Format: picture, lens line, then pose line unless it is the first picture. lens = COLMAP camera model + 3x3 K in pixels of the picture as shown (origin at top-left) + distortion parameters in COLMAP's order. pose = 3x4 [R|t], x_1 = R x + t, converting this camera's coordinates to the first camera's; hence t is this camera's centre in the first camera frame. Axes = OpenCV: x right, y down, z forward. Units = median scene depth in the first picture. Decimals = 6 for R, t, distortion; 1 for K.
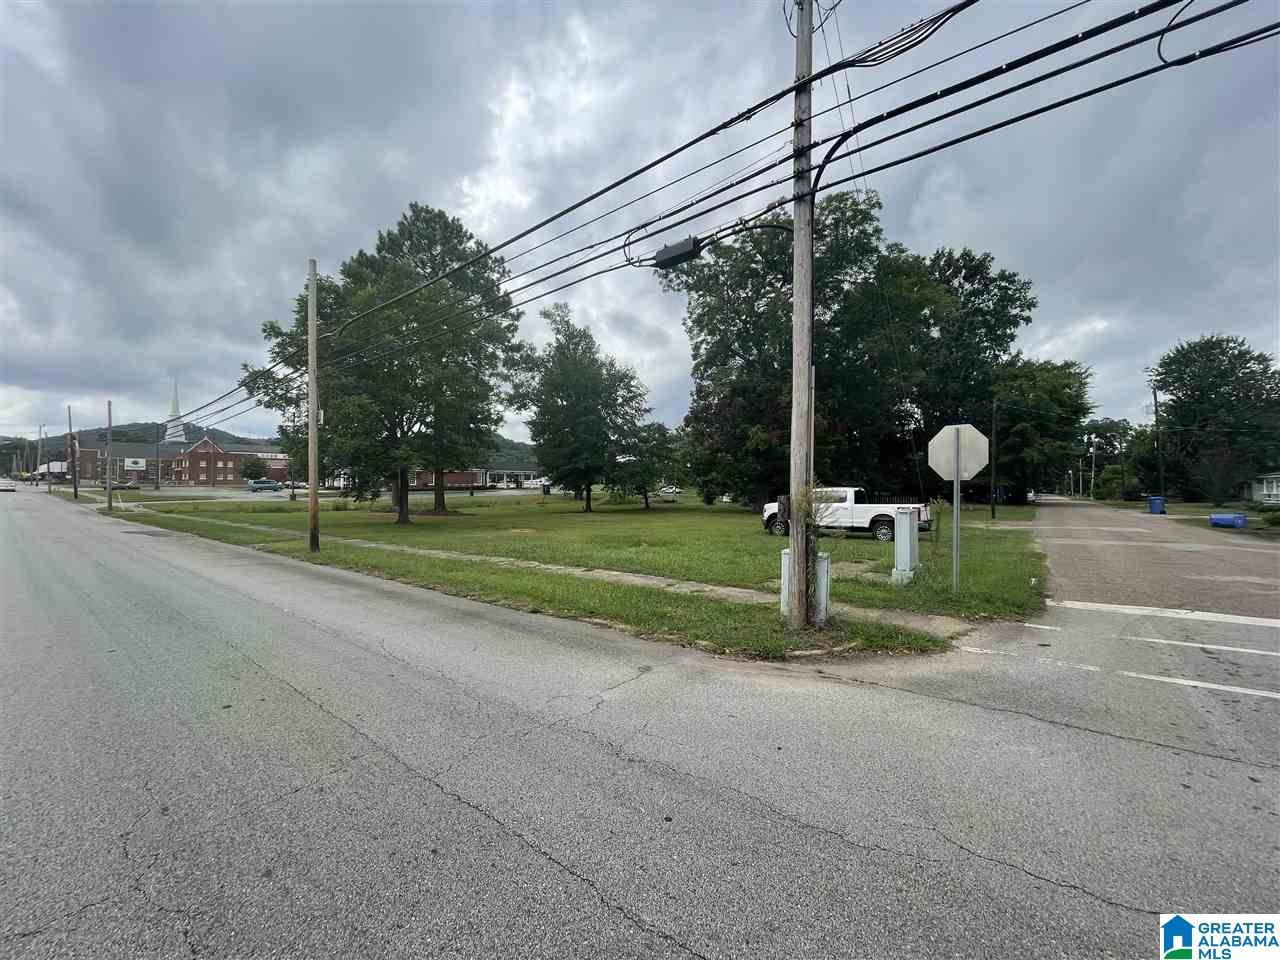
lens RADIAL K [[514.3, 0, 638.1], [0, 514.3, 480.7], [0, 0, 1]] dist [-0.001311, 0.000109]
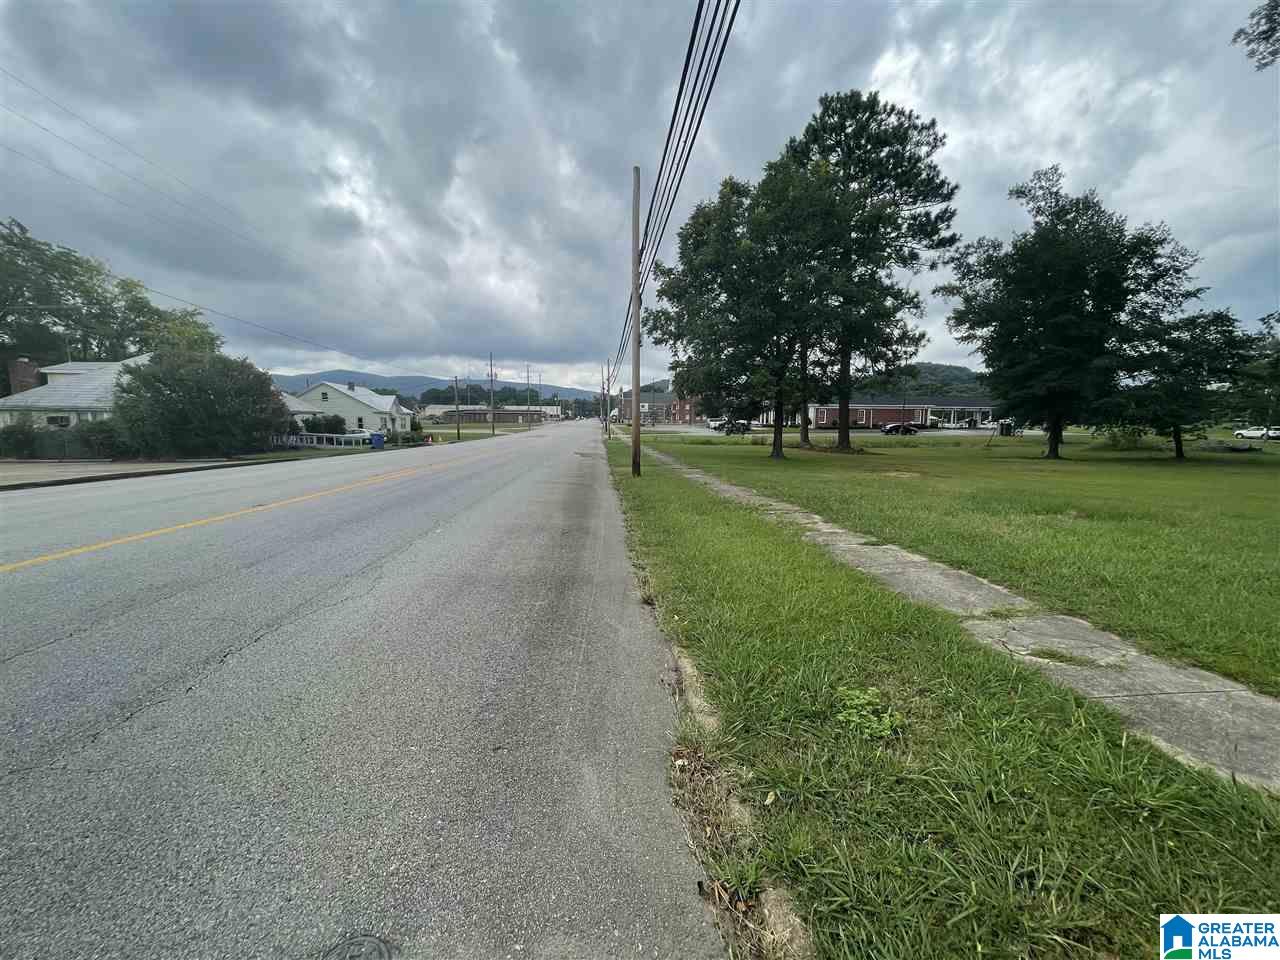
lens RADIAL K [[514.3, 0, 640.1], [0, 514.3, 475.0], [0, 0, 1]] dist [-0.001311, 0.000109]
pose [[0.679345, 0.074408, -0.730037, 0.033424], [0.000735, 0.994776, 0.102075, 0.011299], [0.733819, -0.069881, 0.675741, 0.112680]]
